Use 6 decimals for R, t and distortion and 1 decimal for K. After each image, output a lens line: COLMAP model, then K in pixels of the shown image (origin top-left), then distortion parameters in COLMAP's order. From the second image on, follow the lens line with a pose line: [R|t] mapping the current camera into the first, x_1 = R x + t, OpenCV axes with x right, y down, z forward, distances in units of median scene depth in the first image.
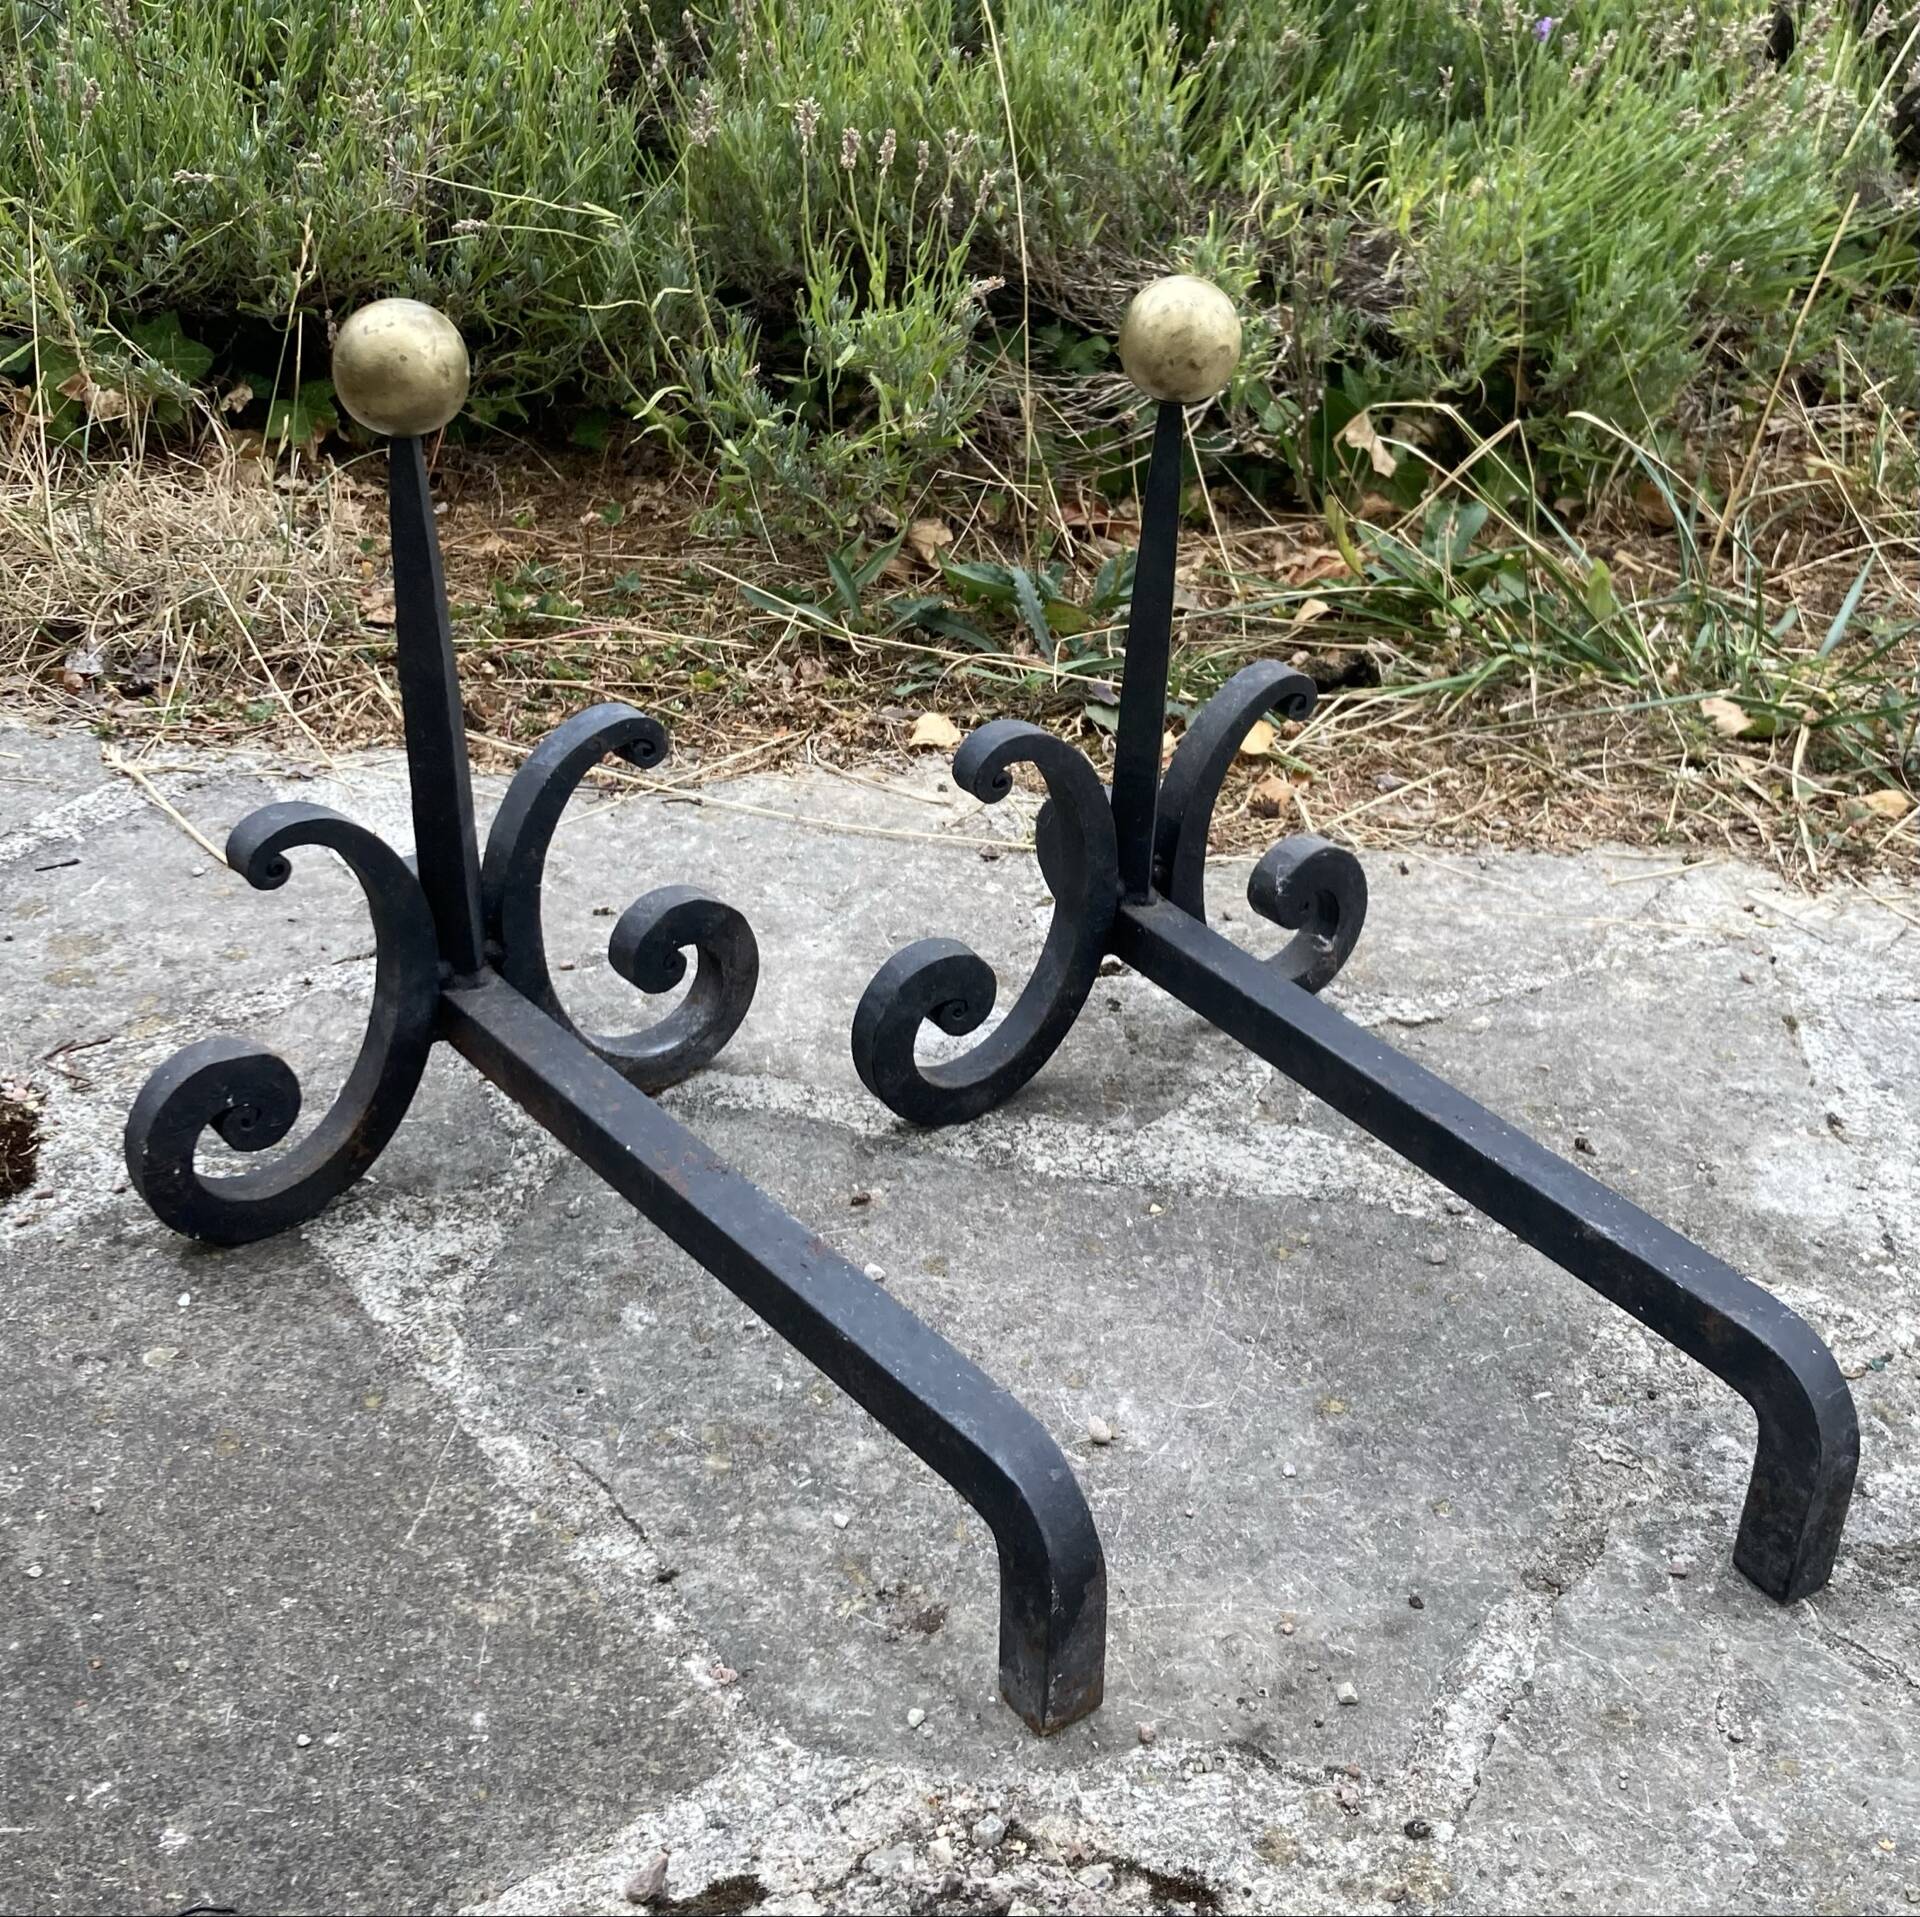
lens RADIAL K [[2634.0, 0, 1014.6], [0, 2634.0, 851.7], [0, 0, 1]] dist [0.158592, -0.648950]
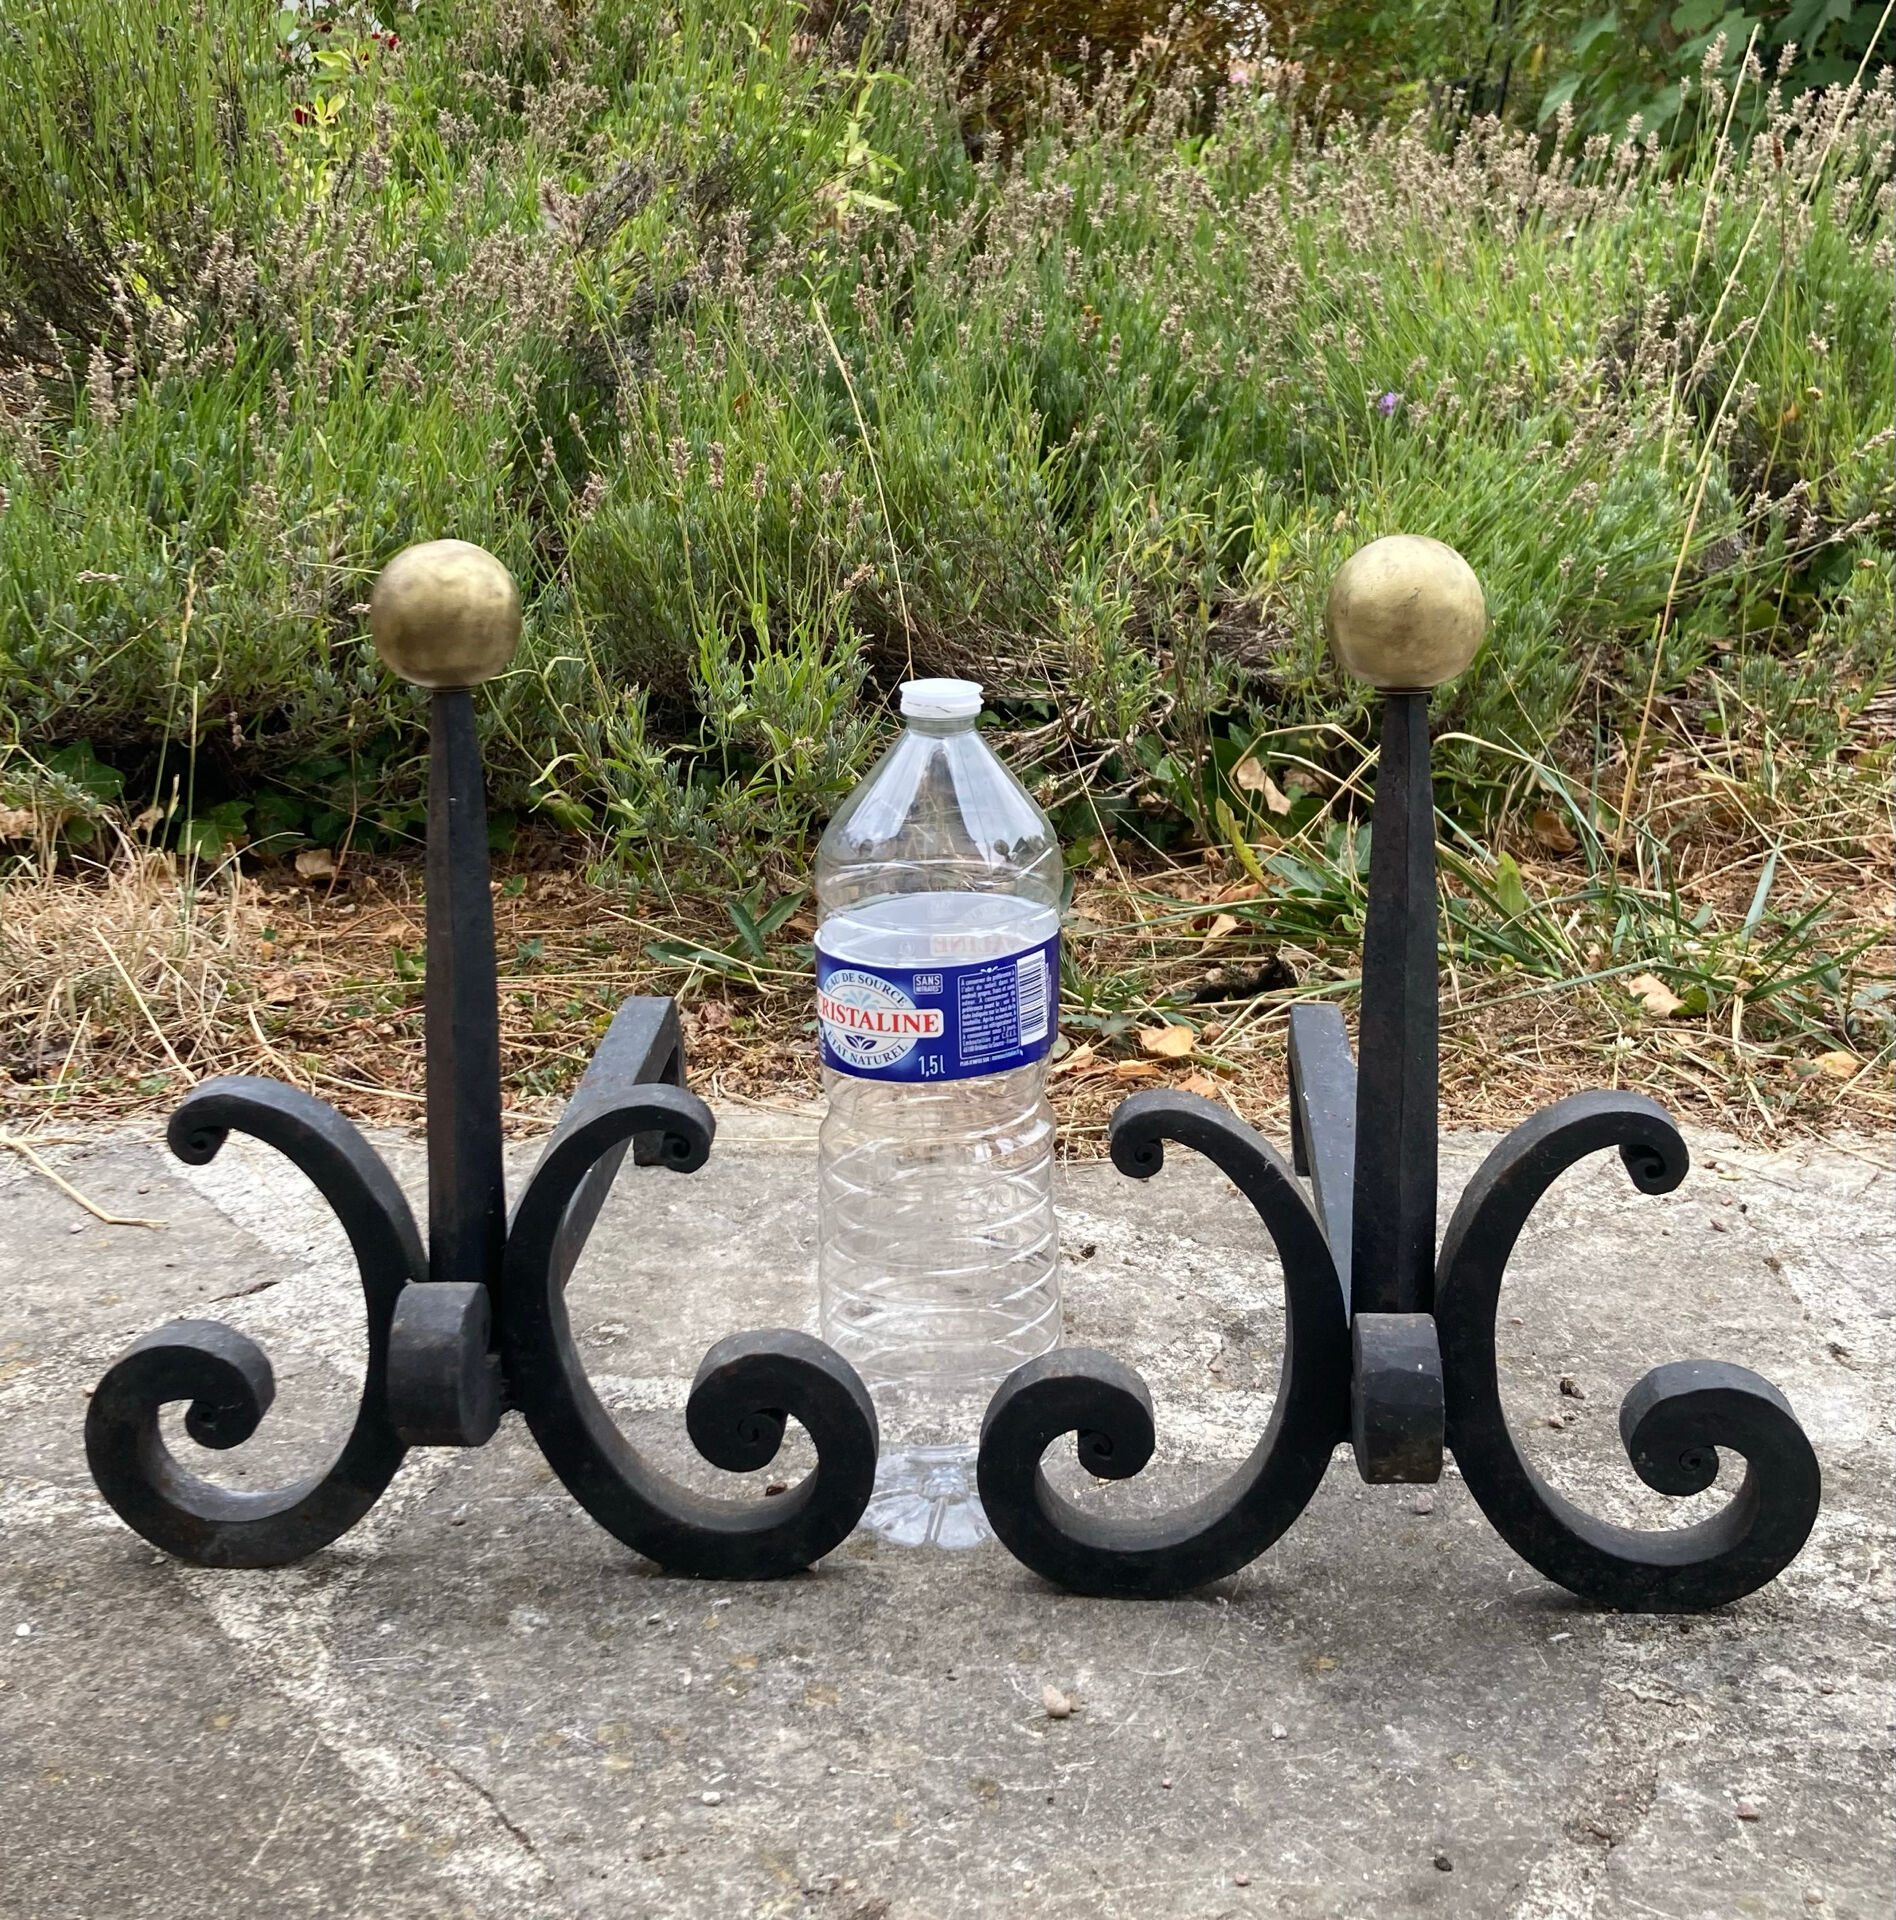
lens RADIAL K [[2516.5, 0, 911.9], [0, 2516.5, 742.9], [0, 0, 1]] dist [0.013260, 0.005461]
pose [[0.997563, -0.069595, -0.004980, 0.008533], [0.065899, 0.963219, -0.260513, 0.100908], [0.022927, 0.259550, 0.965457, 0.095367]]
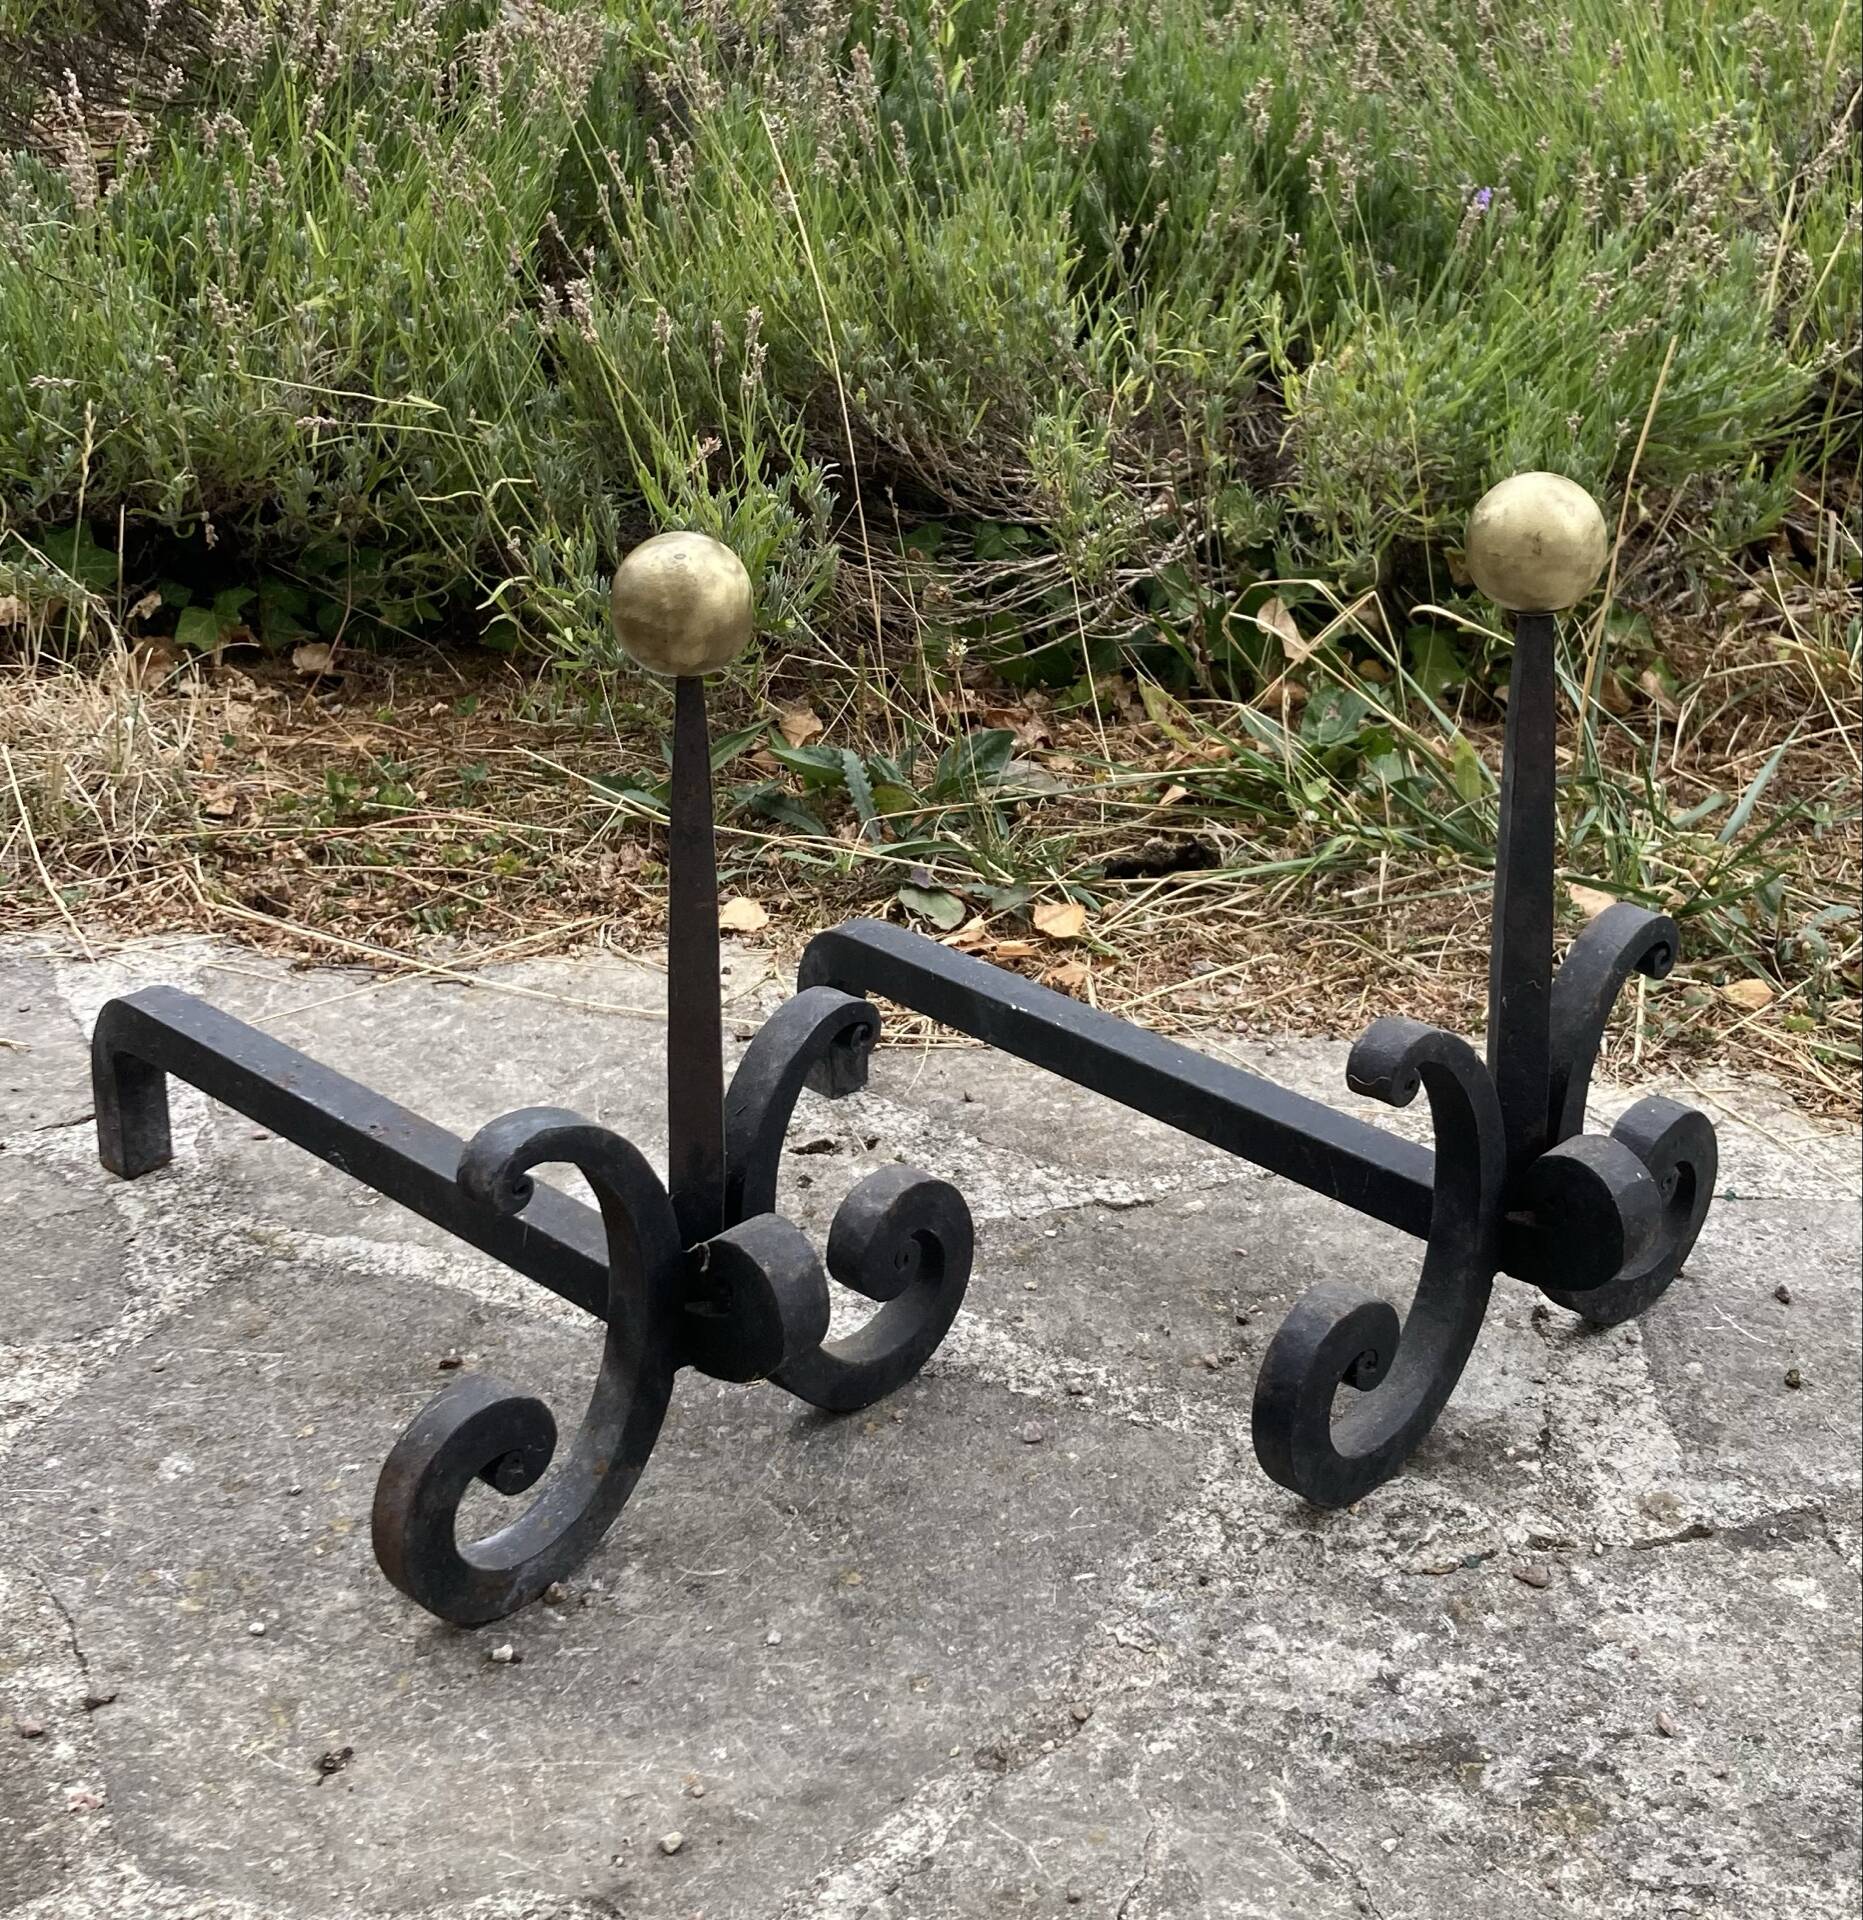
lens RADIAL K [[2919.5, 0, 936.4], [0, 2919.5, 731.5], [0, 0, 1]] dist [0.130771, -0.466060]
pose [[0.985833, -0.012614, -0.167255, 0.264309], [-0.012527, 0.988846, -0.148413, 0.054155], [0.167261, 0.148406, 0.974679, -0.042296]]
